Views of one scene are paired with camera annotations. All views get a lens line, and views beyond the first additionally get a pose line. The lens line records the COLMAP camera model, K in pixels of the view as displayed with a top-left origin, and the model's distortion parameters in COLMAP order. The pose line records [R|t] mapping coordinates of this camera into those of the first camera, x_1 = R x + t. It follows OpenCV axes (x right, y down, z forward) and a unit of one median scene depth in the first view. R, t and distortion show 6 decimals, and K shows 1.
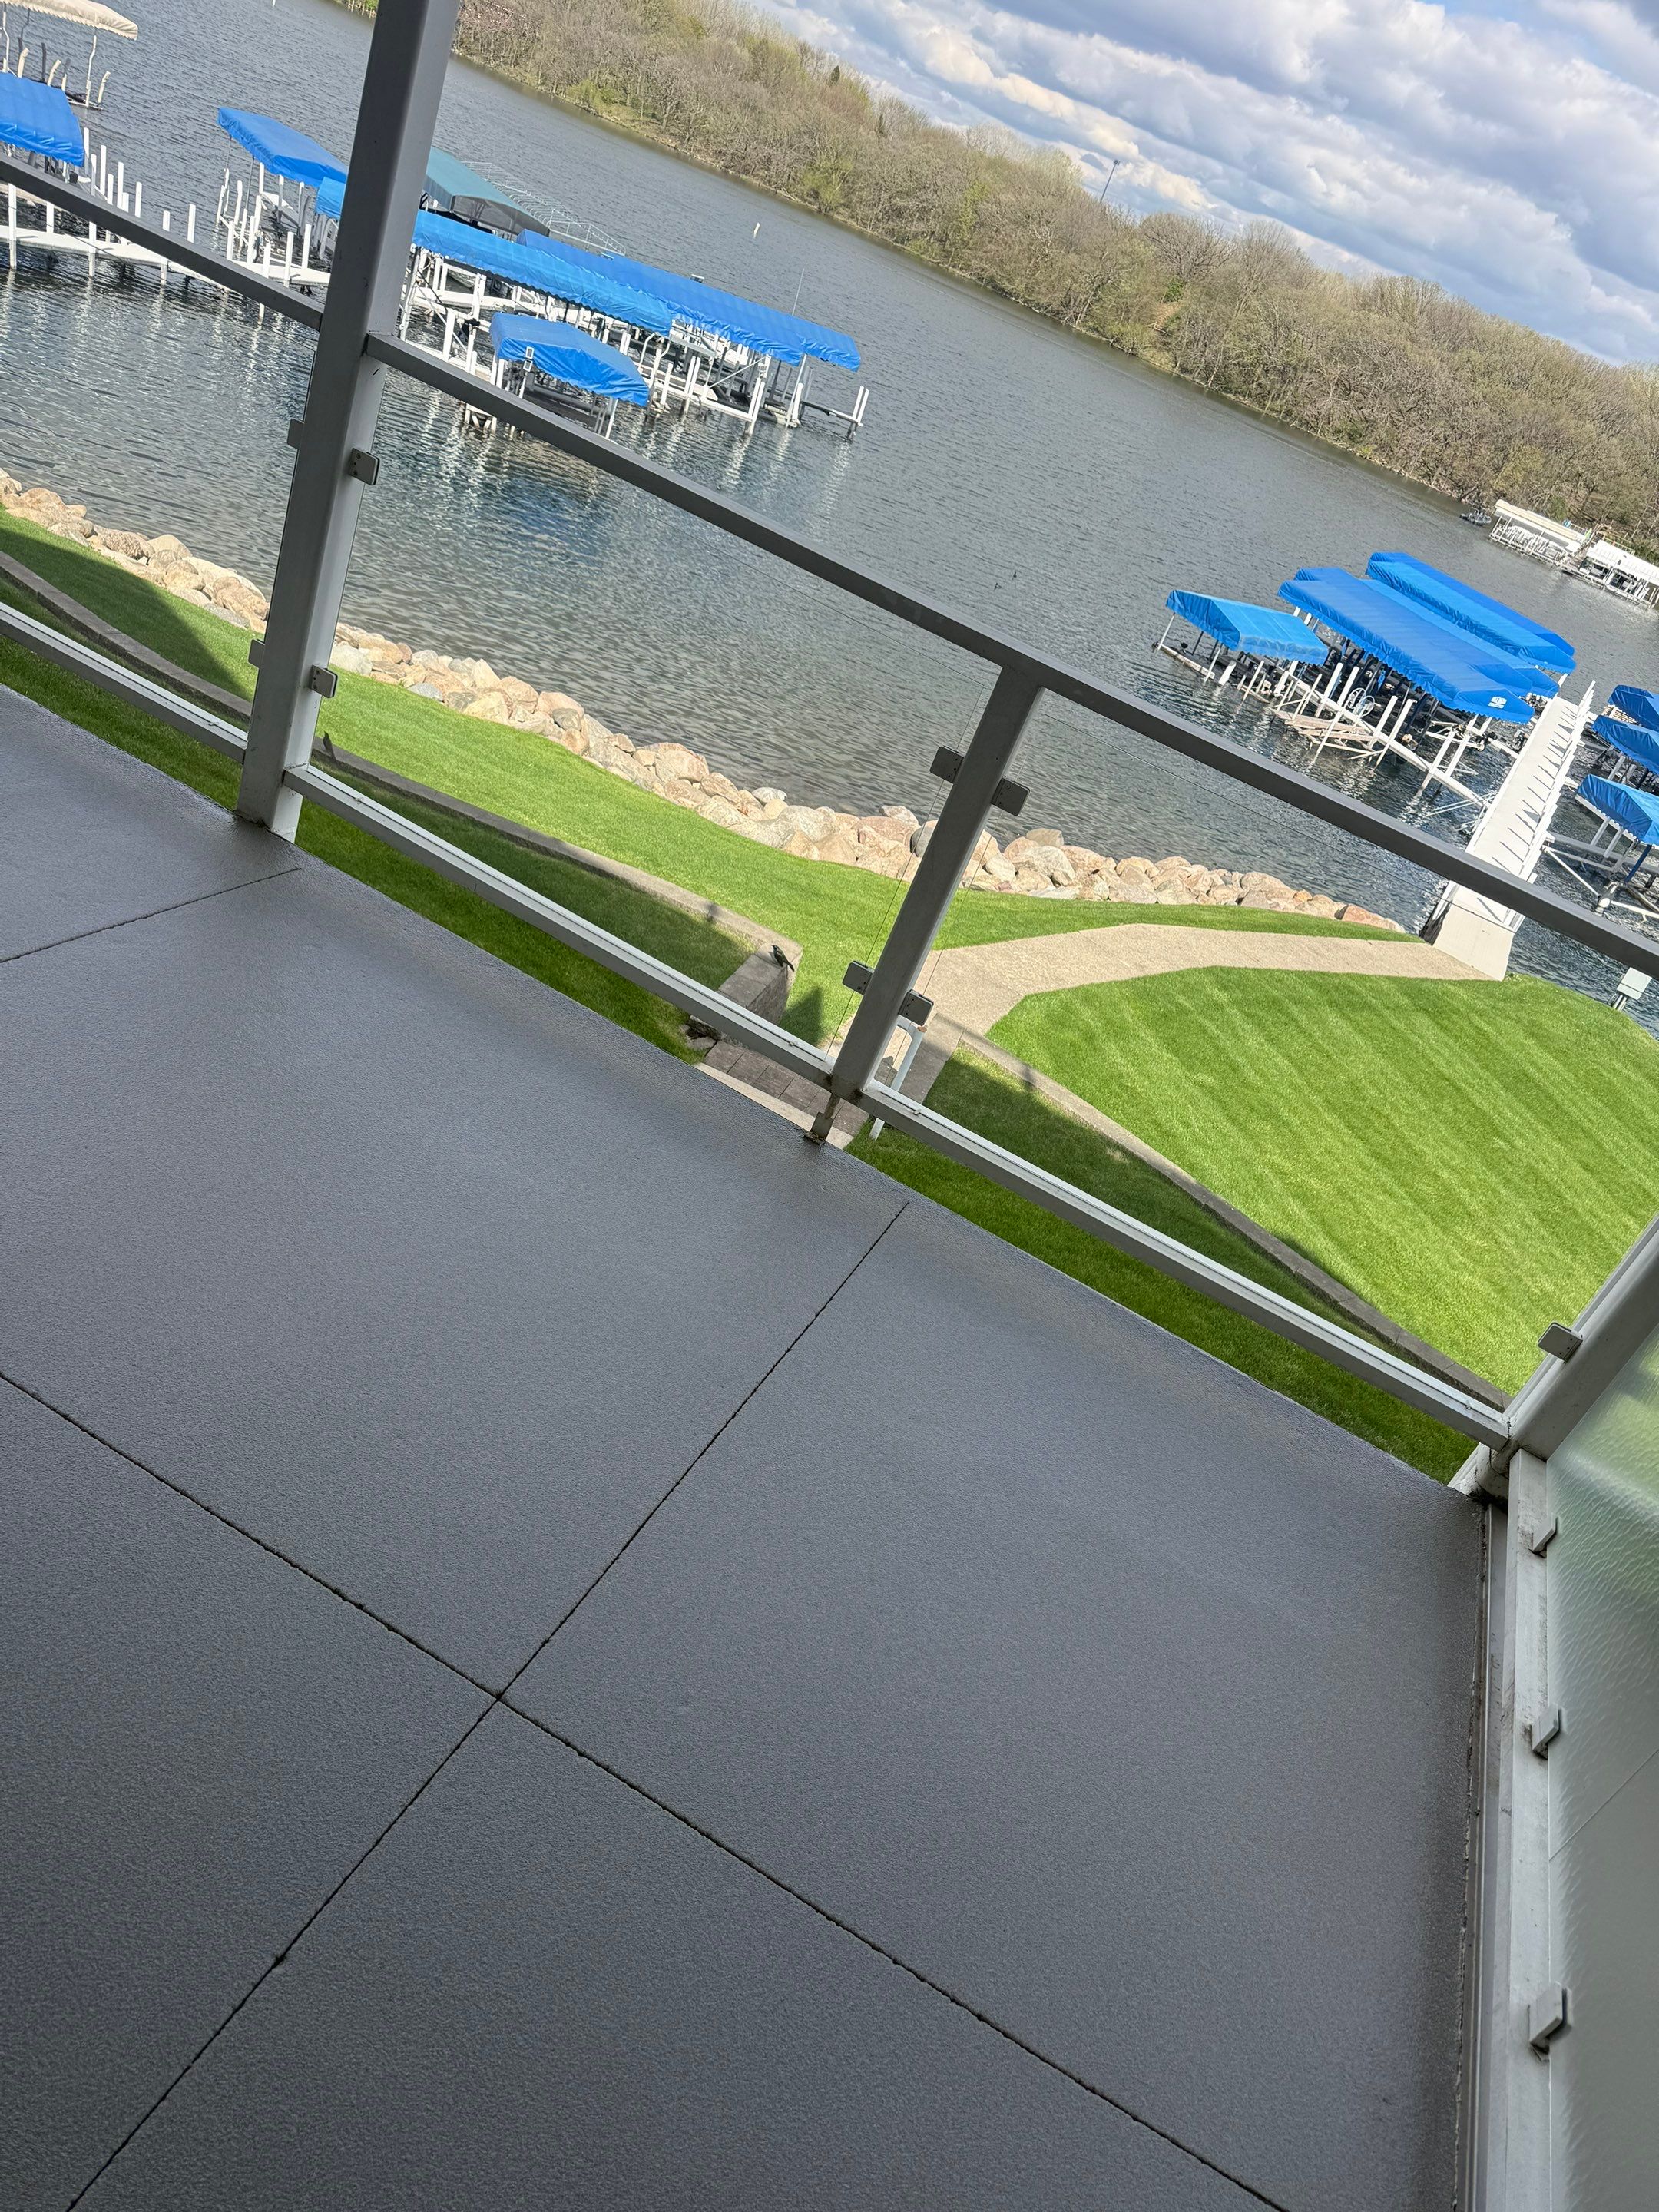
lens RADIAL K [[1560.6, 0, 829.5], [0, 1560.6, 1106.0], [0, 0, 1]] dist [0.035130, -0.041426]
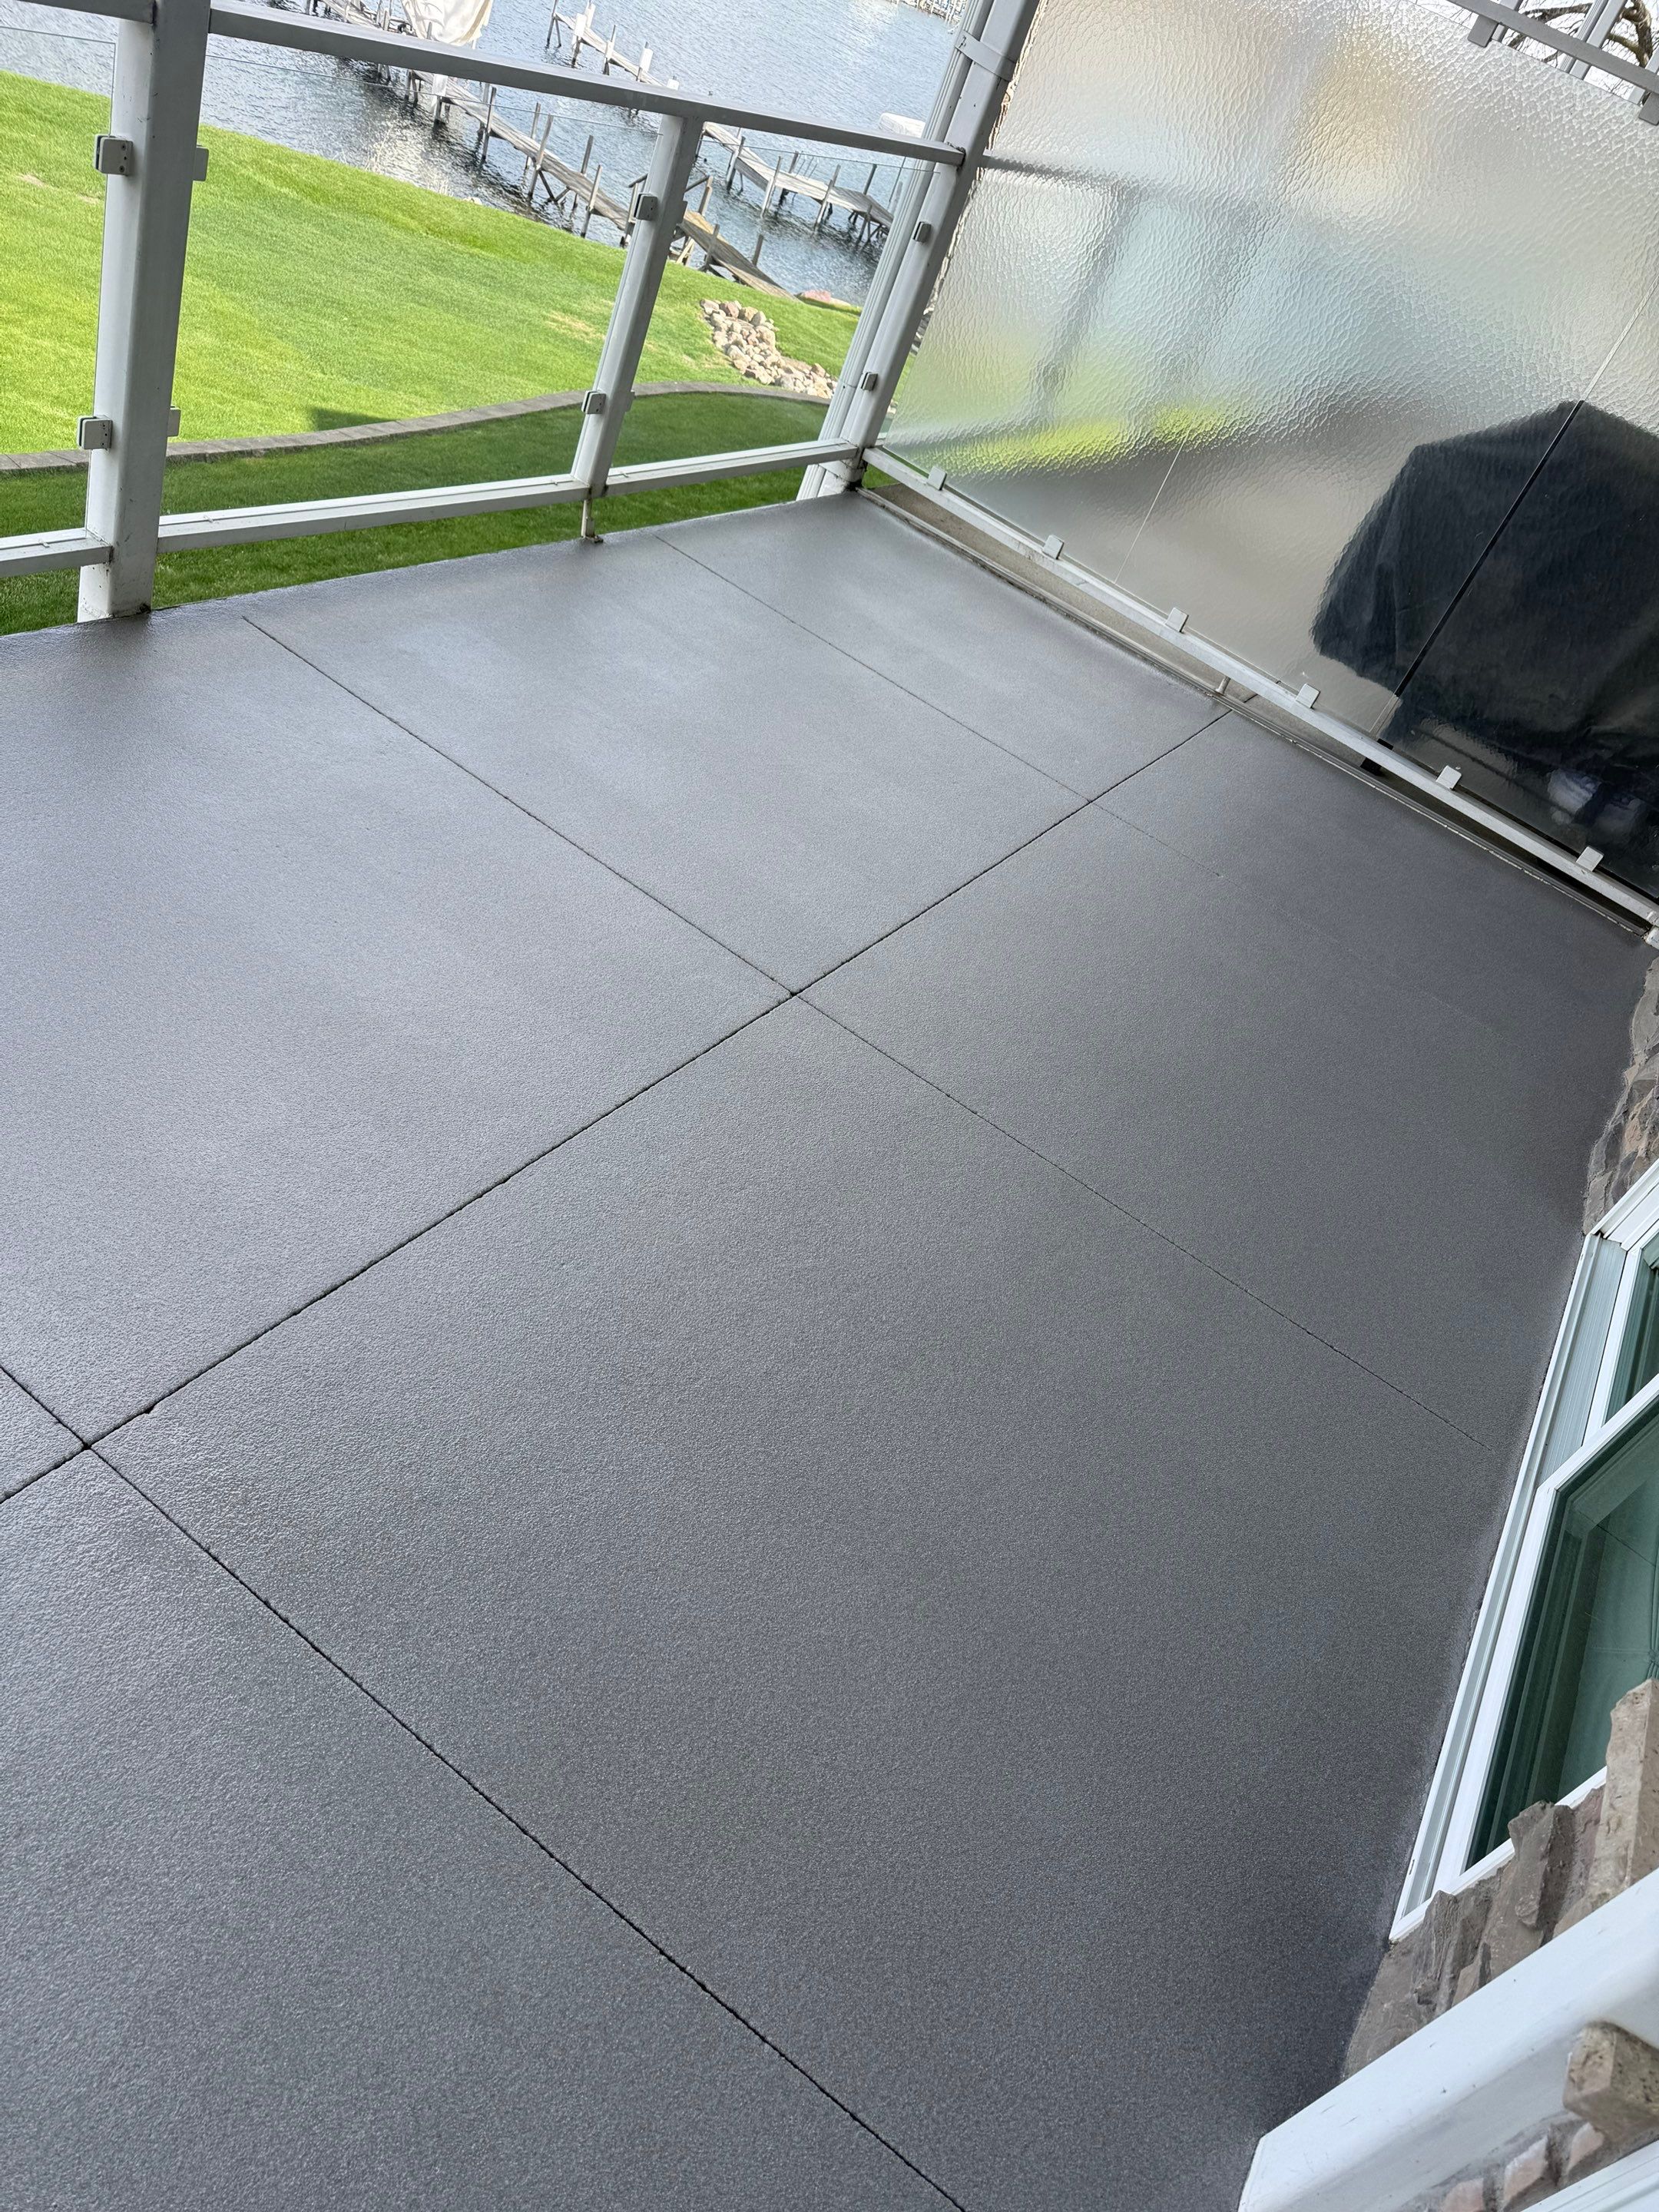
lens RADIAL K [[1574.4, 0, 822.0], [0, 1574.4, 1115.4], [0, 0, 1]] dist [0.006579, -0.010556]
pose [[0.254222, -0.796339, 0.548831, -0.077132], [0.247756, 0.602161, 0.758959, -0.046323], [-0.934874, -0.056968, 0.350380, 0.023224]]
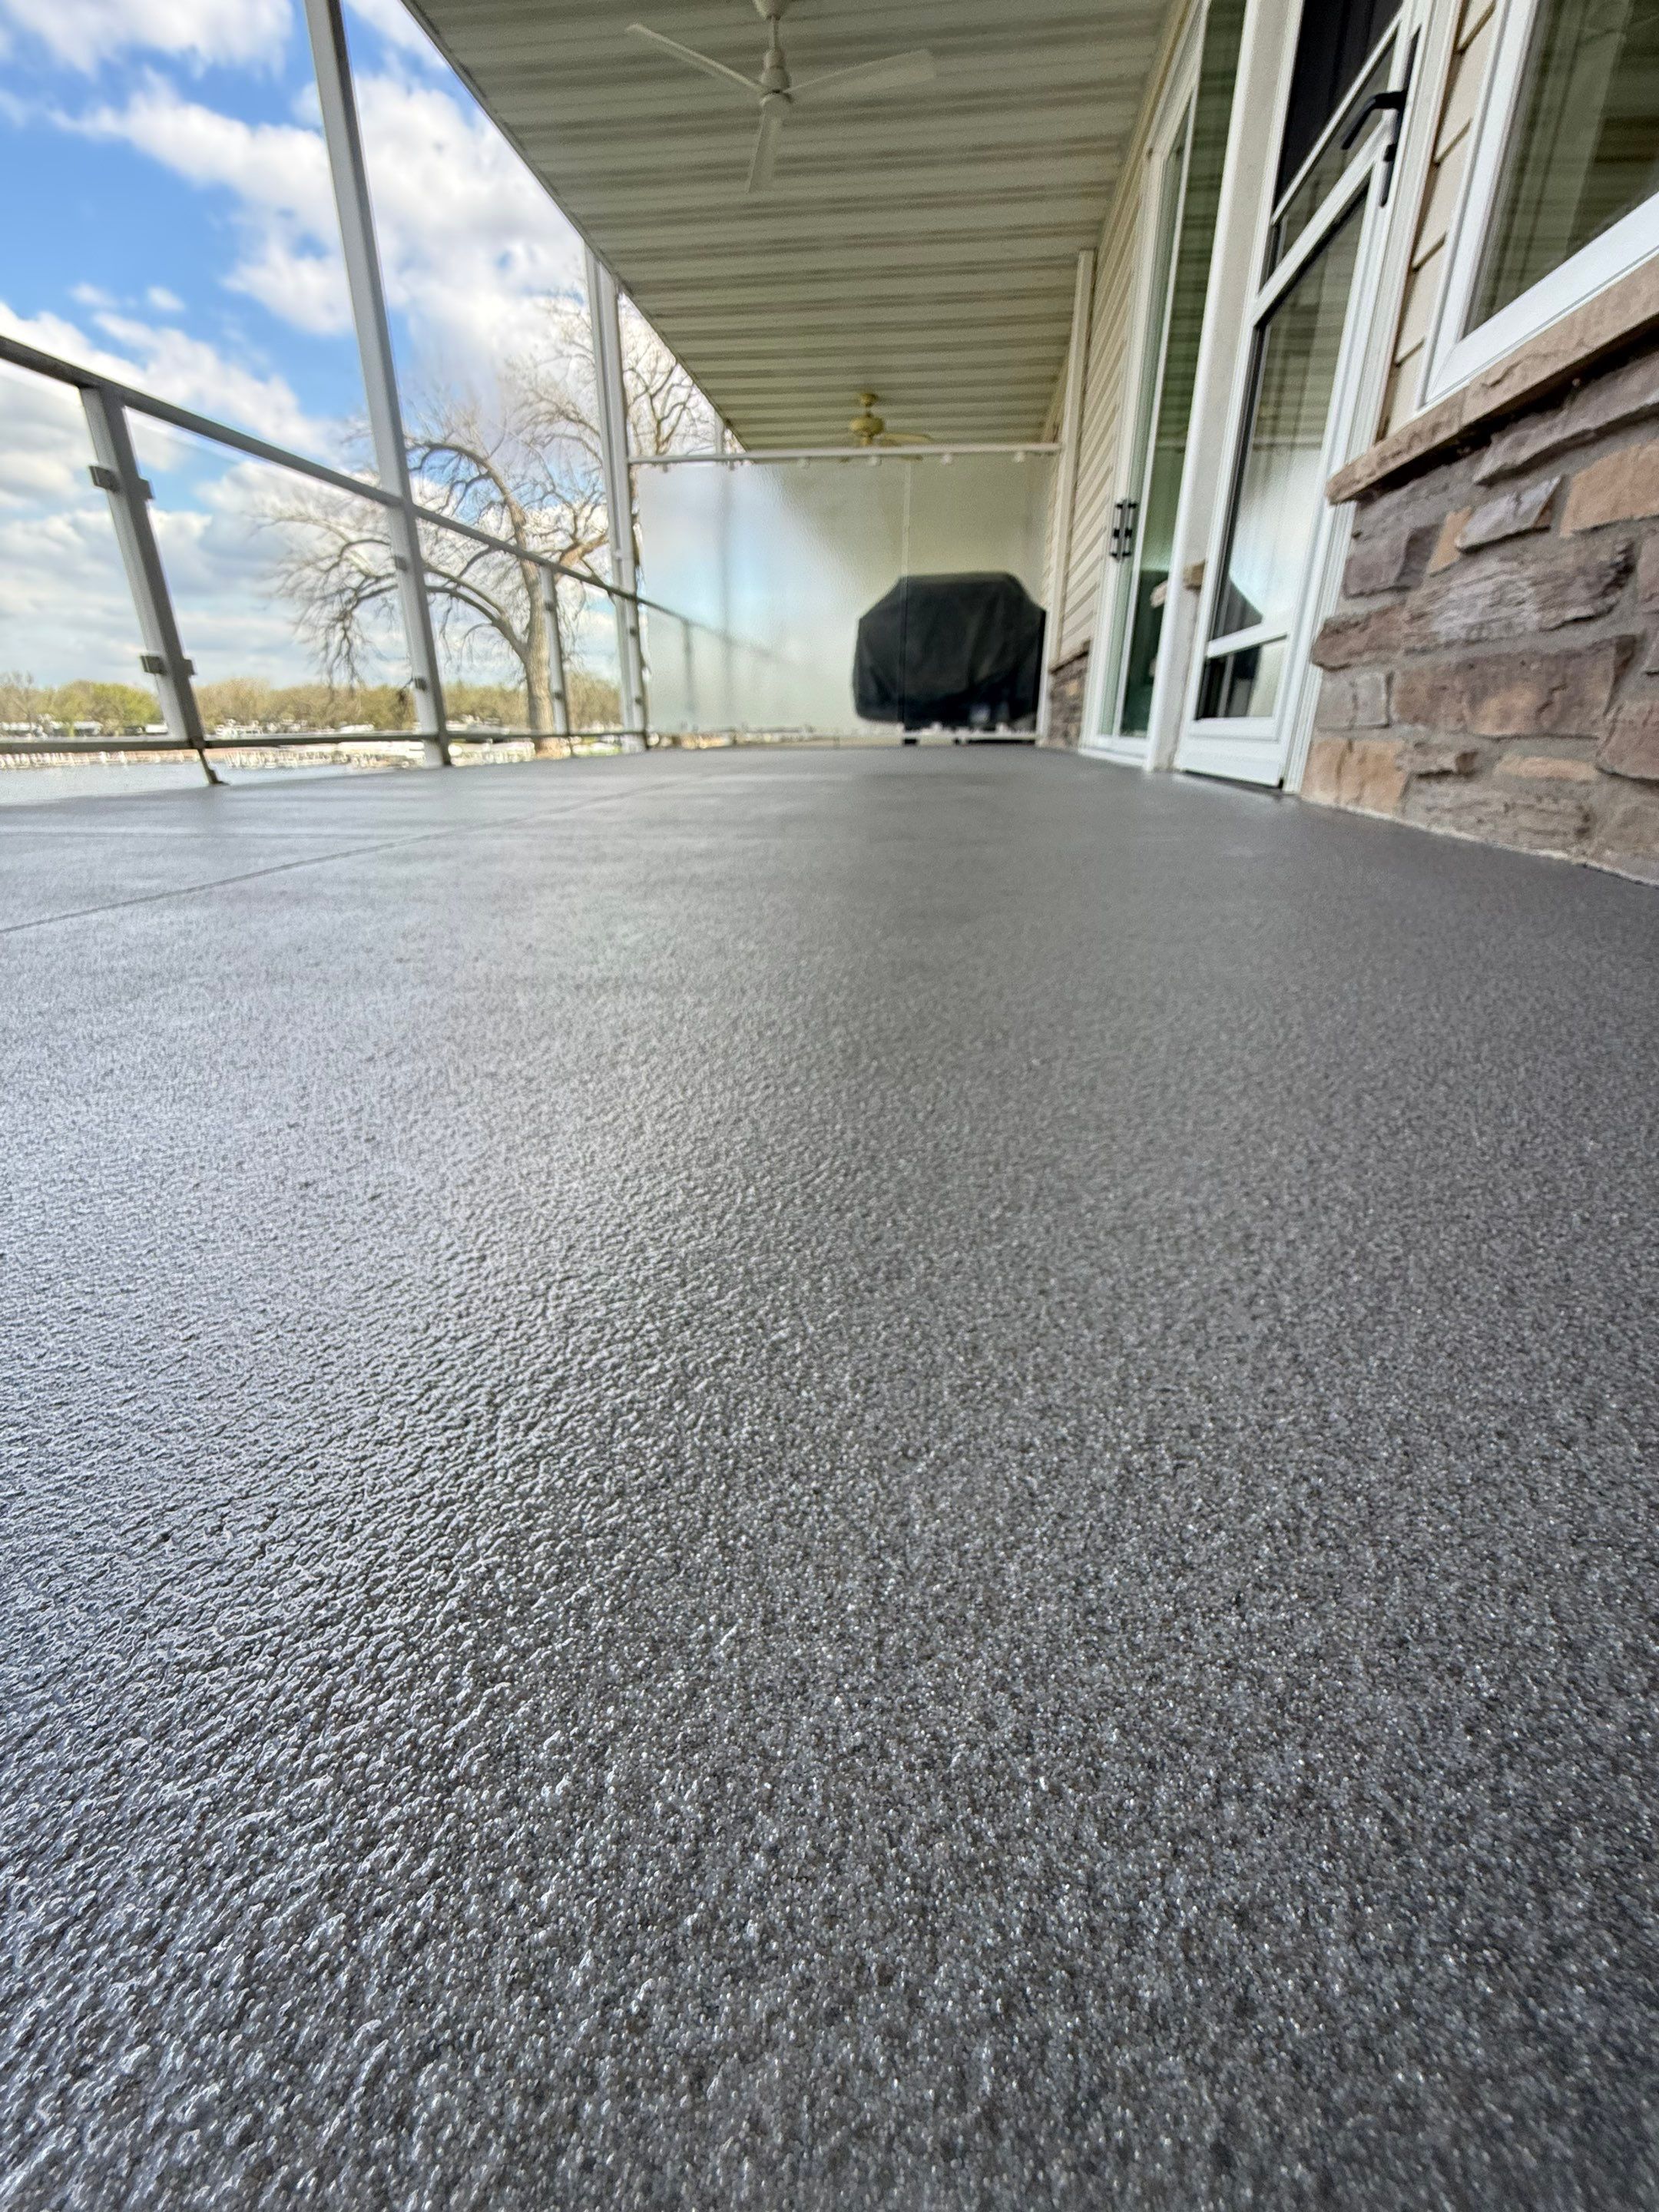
lens RADIAL K [[888.6, 0, 833.0], [0, 888.6, 1097.5], [0, 0, 1]] dist [-0.001868, -0.000185]
pose [[-0.260334, -0.667151, 0.697951, -0.126707], [0.410526, 0.577795, 0.705423, -0.042975], [-0.873896, 0.470173, 0.123463, 0.047514]]
